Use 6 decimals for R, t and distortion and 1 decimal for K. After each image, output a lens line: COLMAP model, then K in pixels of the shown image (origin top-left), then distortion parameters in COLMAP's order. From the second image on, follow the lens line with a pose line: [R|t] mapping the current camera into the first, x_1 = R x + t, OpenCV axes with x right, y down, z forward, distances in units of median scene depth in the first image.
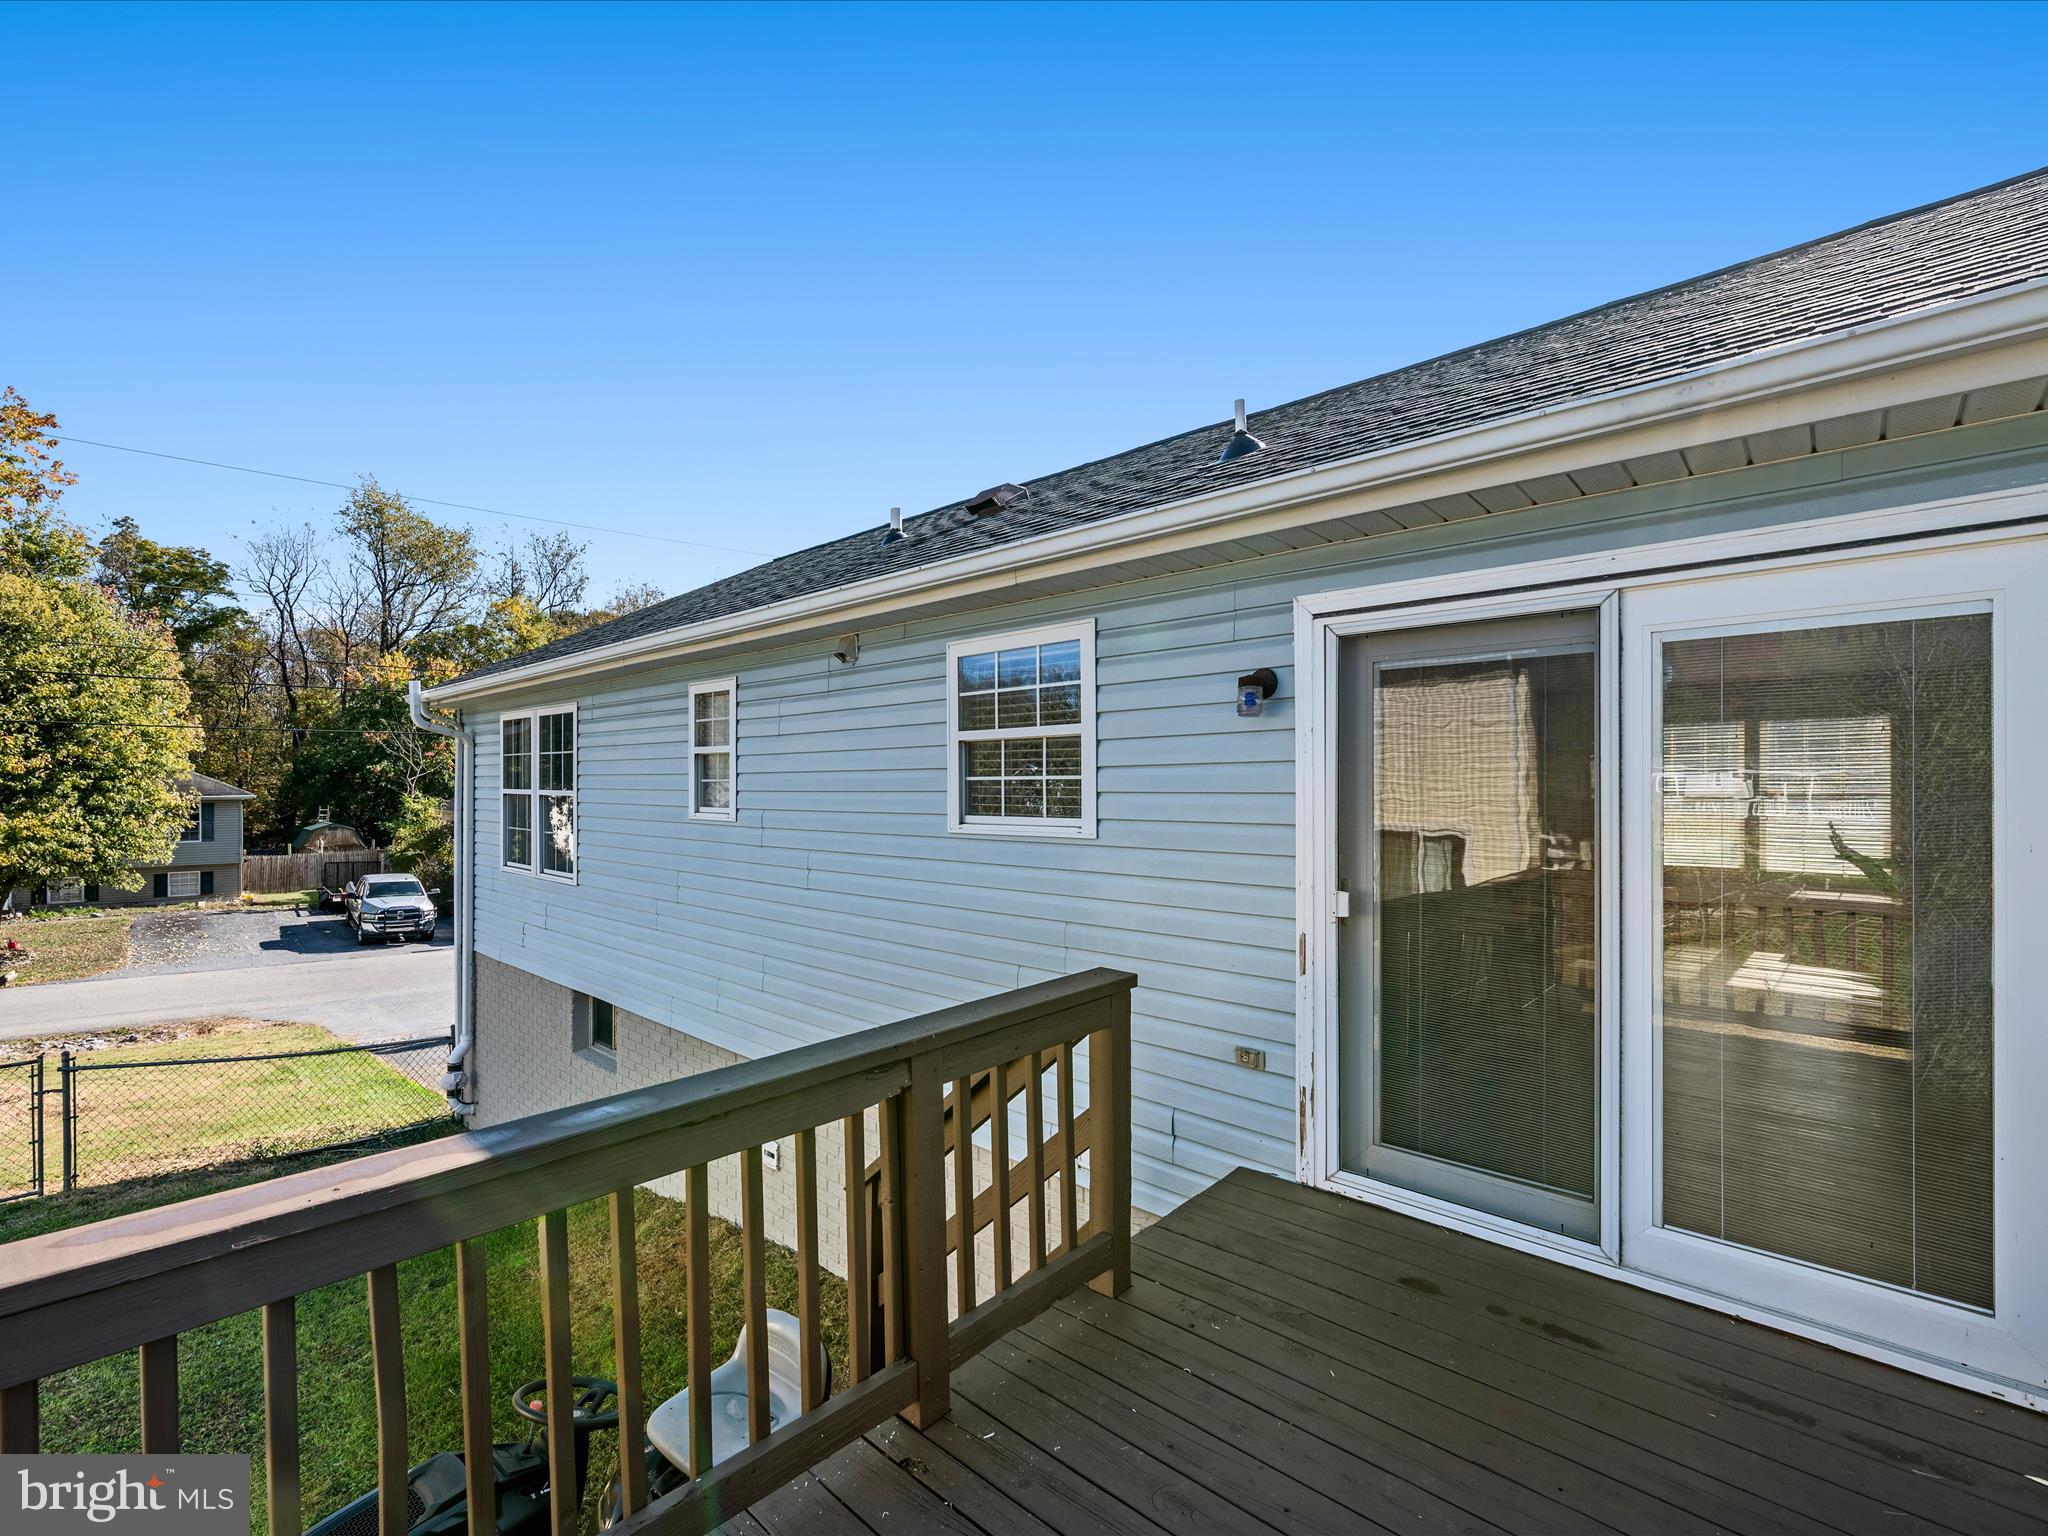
lens RADIAL K [[914.4, 0, 1030.3], [0, 914.4, 789.1], [0, 0, 1]] dist [-0.002041, -0.000825]
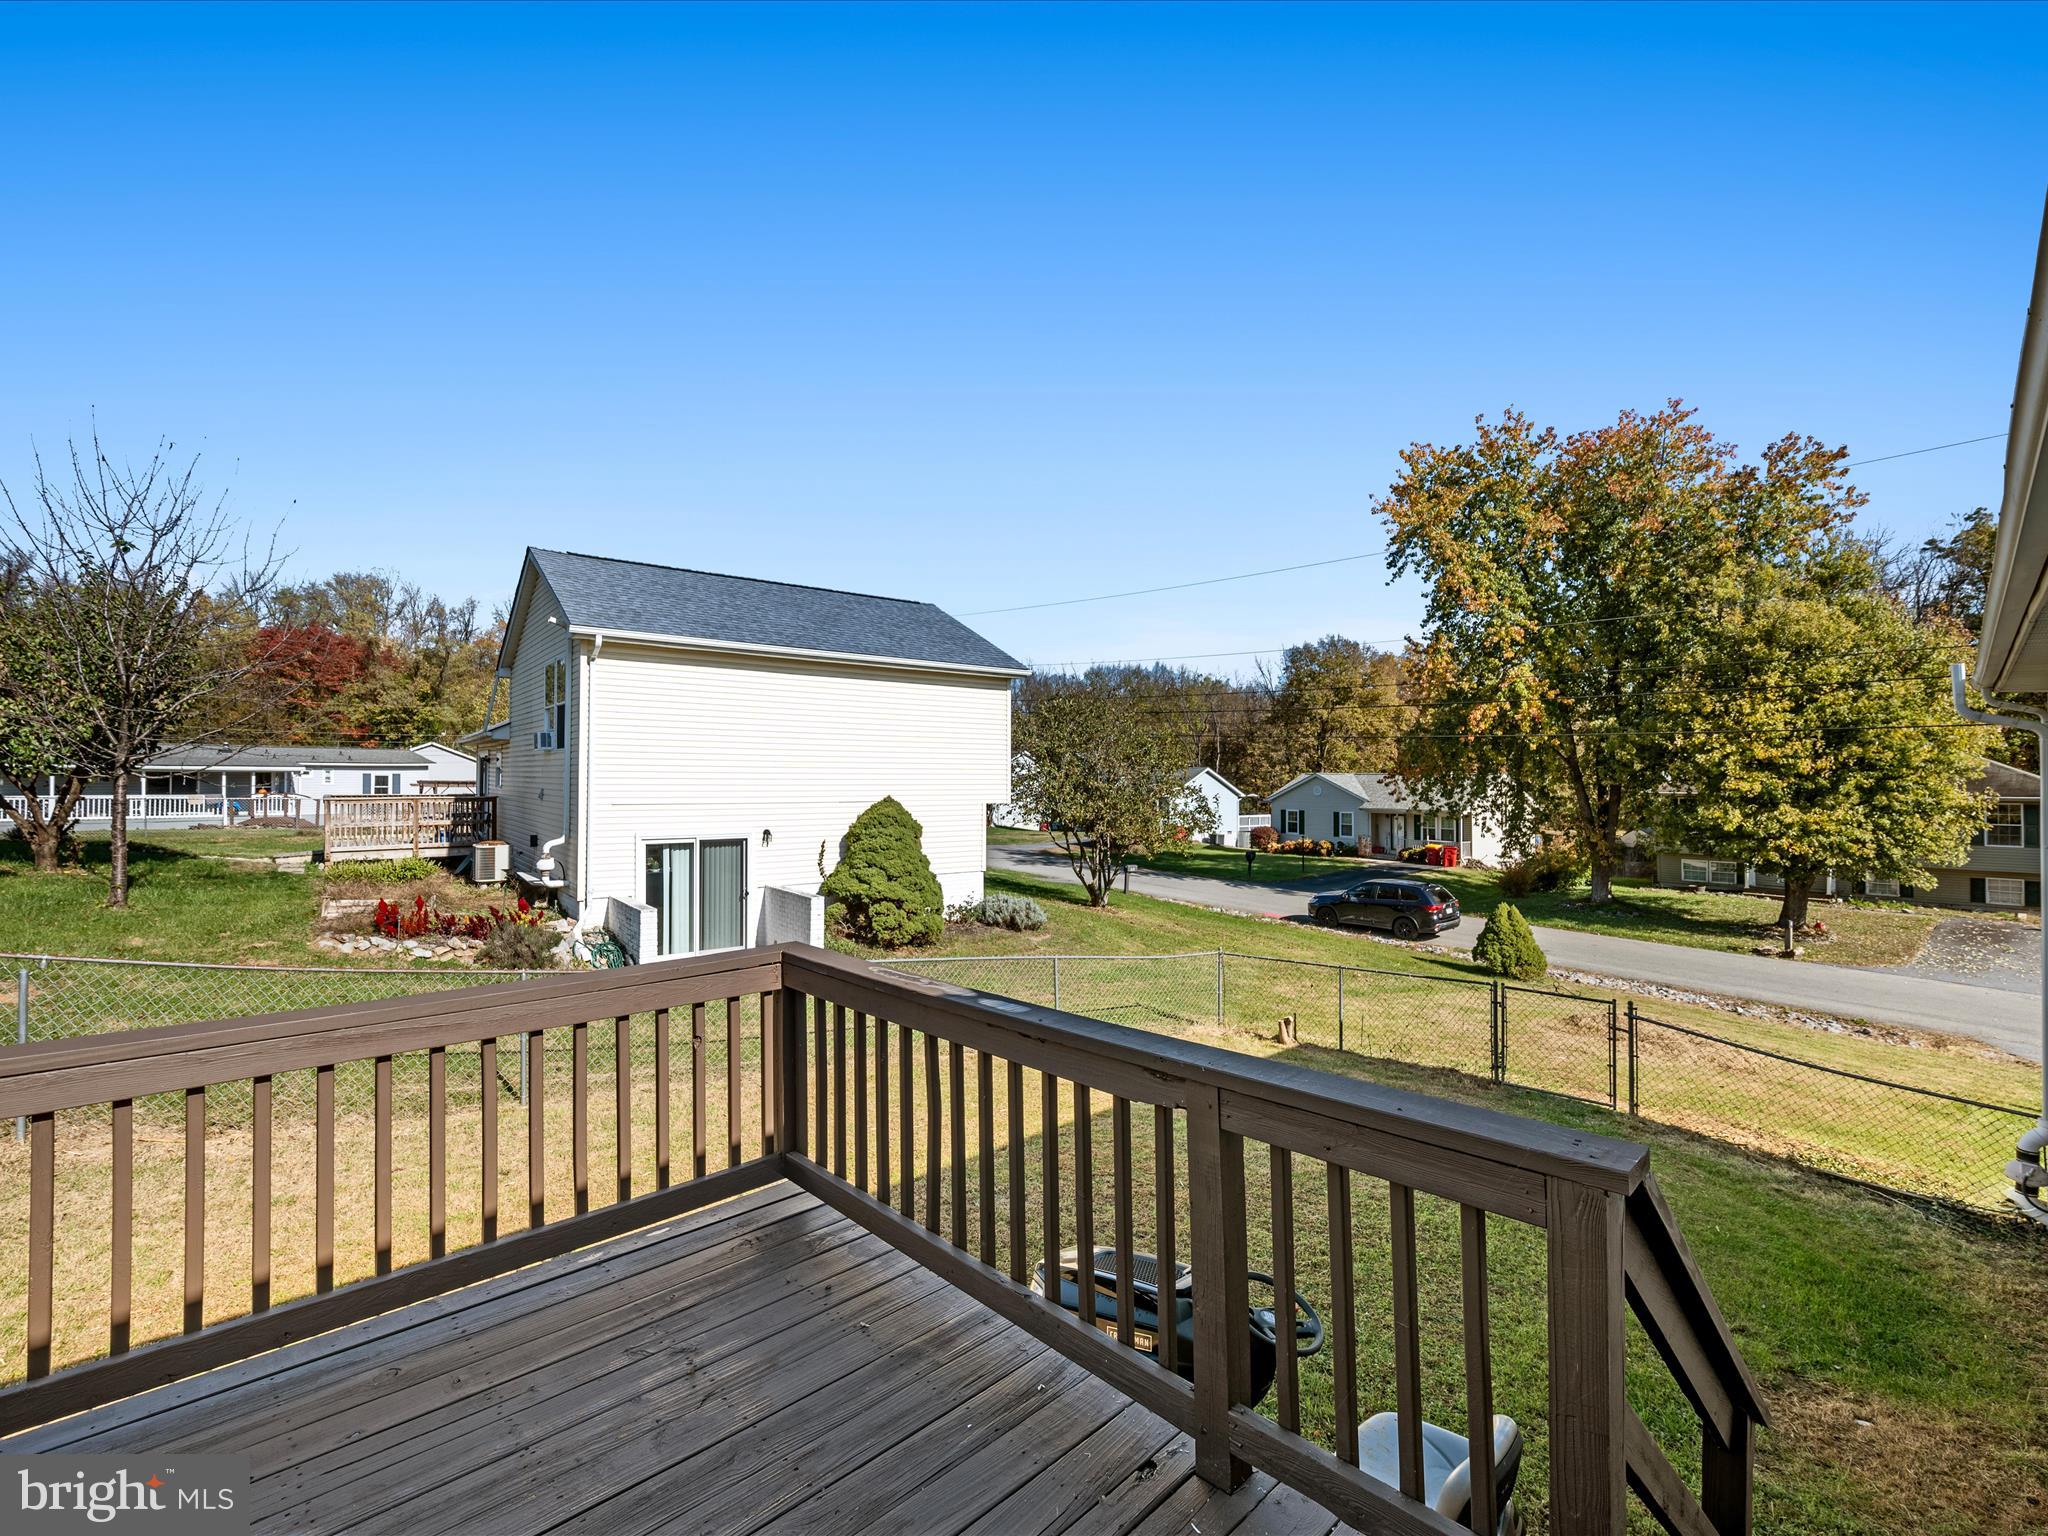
lens RADIAL K [[914.4, 0, 1019.9], [0, 914.4, 763.2], [0, 0, 1]] dist [-0.002041, -0.000825]
pose [[-0.058149, -0.018033, -0.998145, 0.075627], [-0.008181, 0.999812, -0.017587, -0.002276], [0.998274, 0.007143, -0.058285, 0.076926]]
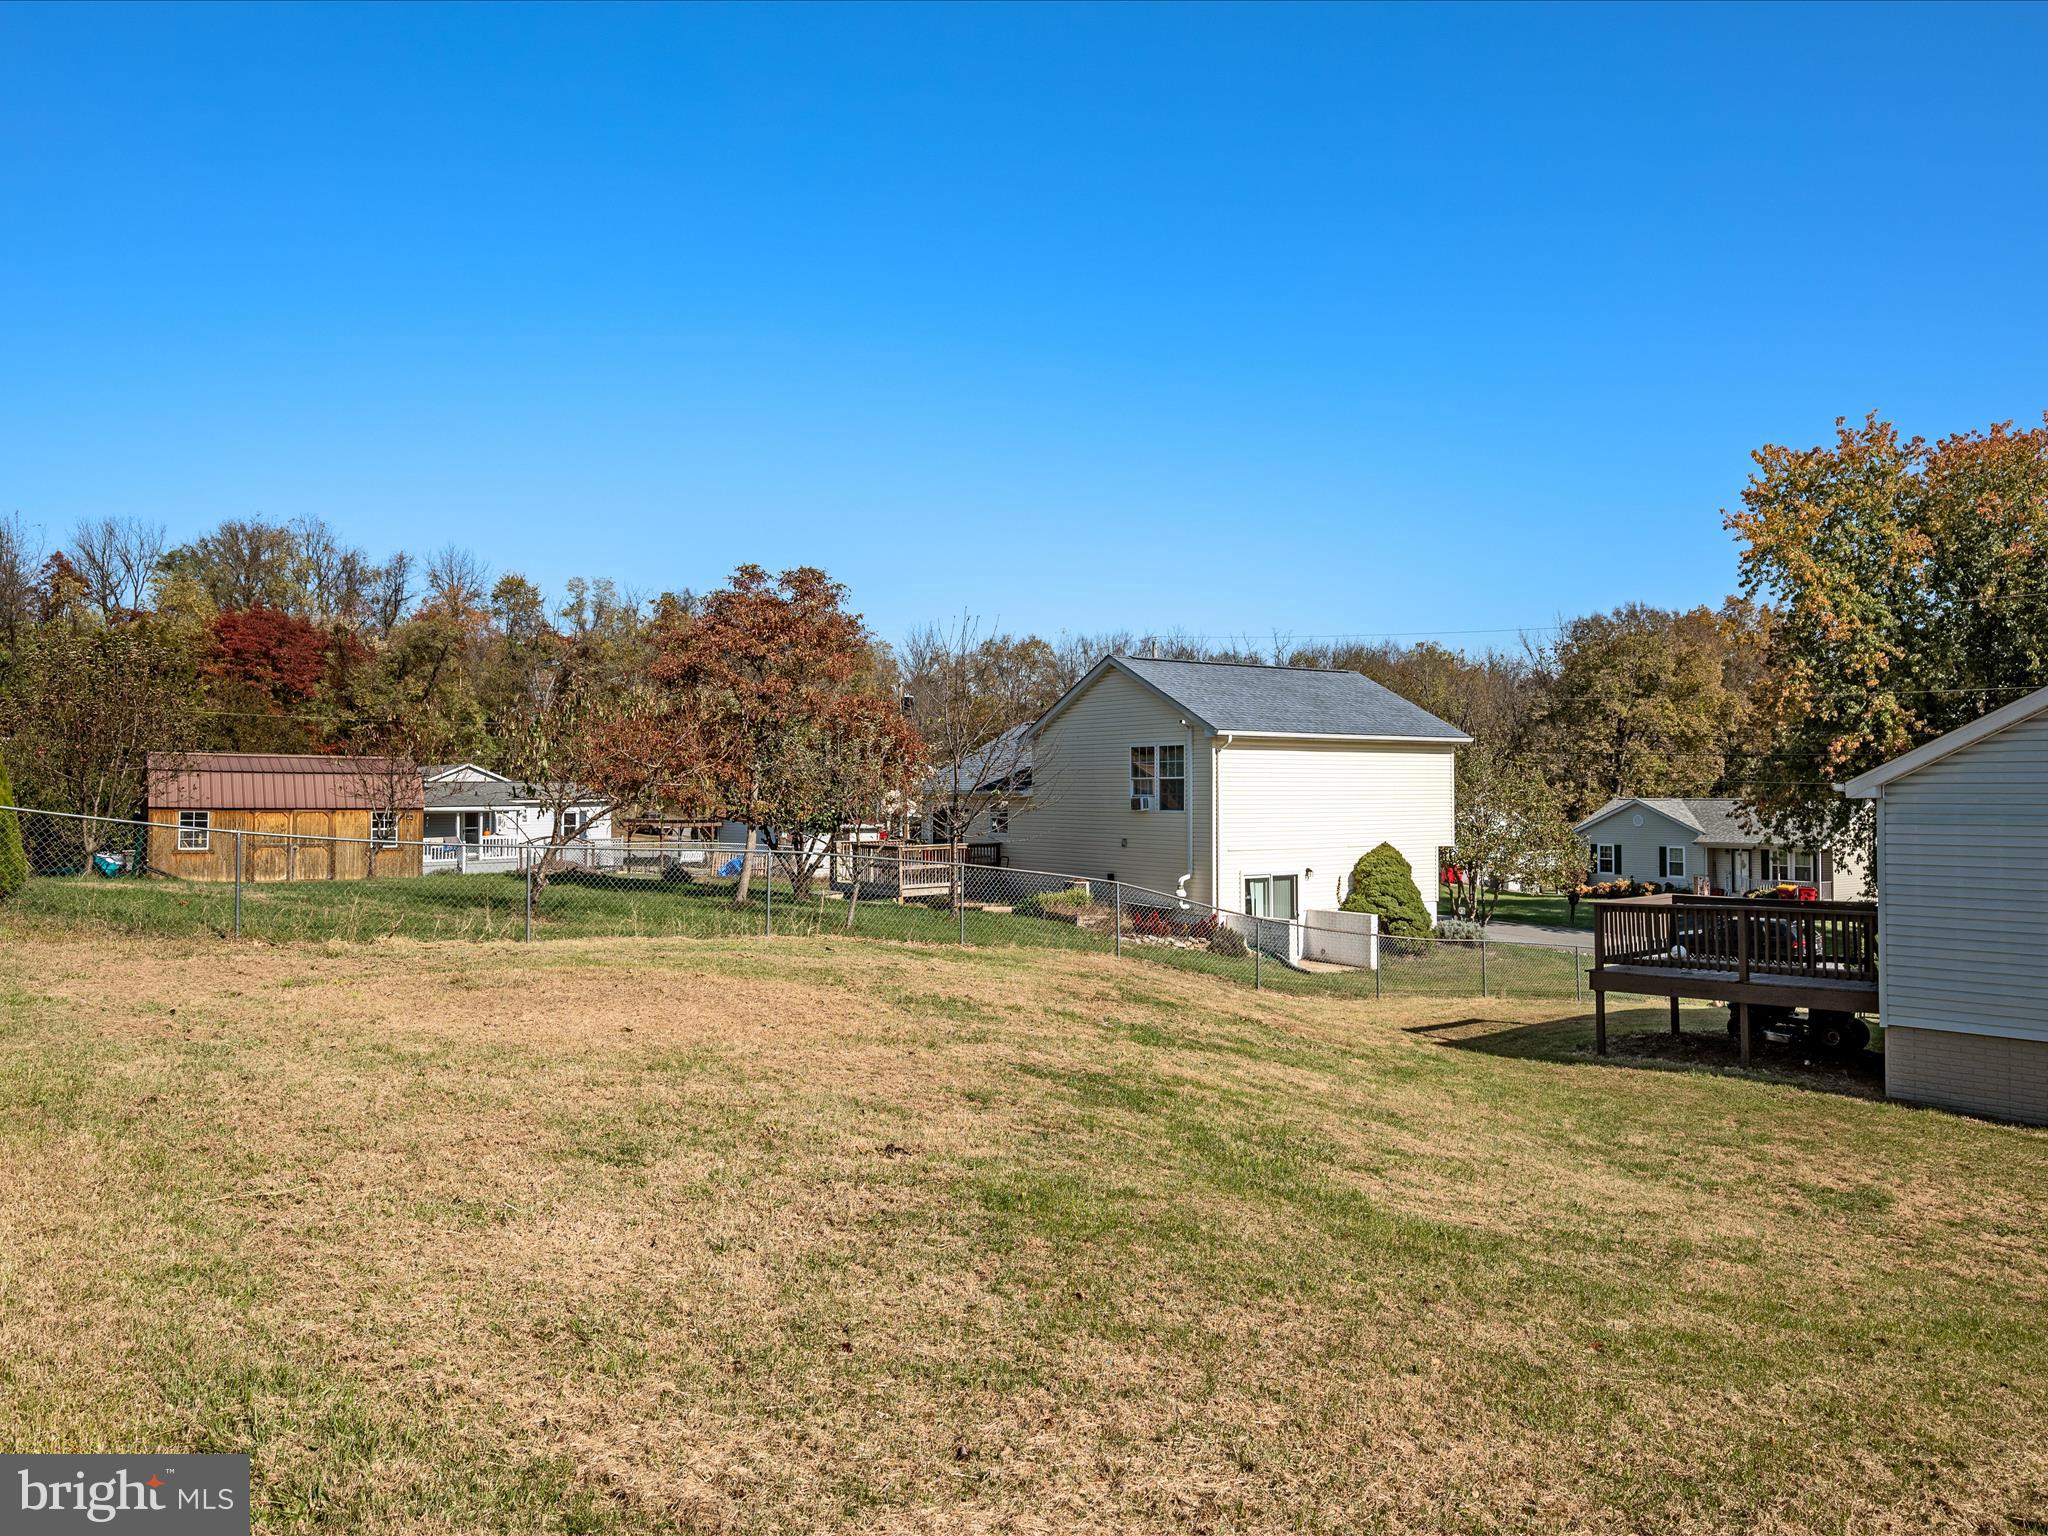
lens RADIAL K [[1457.8, 0, 1043.4], [0, 1457.8, 786.3], [0, 0, 1]] dist [-0.004056, 0.013400]
pose [[-0.090789, -0.005079, -0.995857, 0.835059], [0.000067, 0.999987, -0.005106, -0.035590], [0.995870, -0.000530, -0.090787, -0.256480]]
